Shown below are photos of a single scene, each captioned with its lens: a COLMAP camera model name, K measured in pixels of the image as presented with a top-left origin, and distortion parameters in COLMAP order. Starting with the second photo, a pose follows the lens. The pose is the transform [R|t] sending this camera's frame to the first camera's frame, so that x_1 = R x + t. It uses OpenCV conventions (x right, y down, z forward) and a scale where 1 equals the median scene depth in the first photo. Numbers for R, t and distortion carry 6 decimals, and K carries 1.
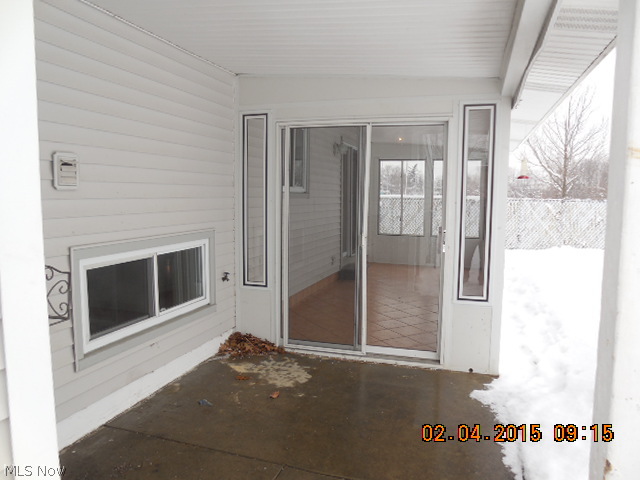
lens RADIAL K [[486.3, 0, 320.2], [0, 486.3, 235.6], [0, 0, 1]] dist [-0.081610, 0.054577]
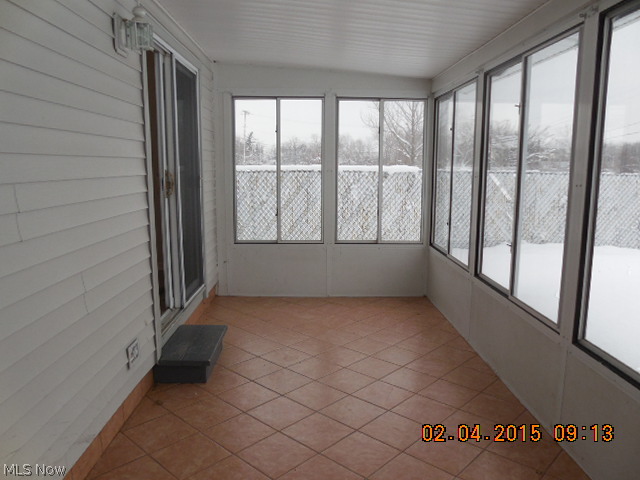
lens RADIAL K [[486.3, 0, 320.2], [0, 486.3, 235.6], [0, 0, 1]] dist [-0.081610, 0.054577]
pose [[0.944871, -0.052073, 0.323276, 0.037922], [0.031381, 0.997130, 0.068895, -0.043202], [-0.325936, -0.054952, 0.943793, 0.485033]]
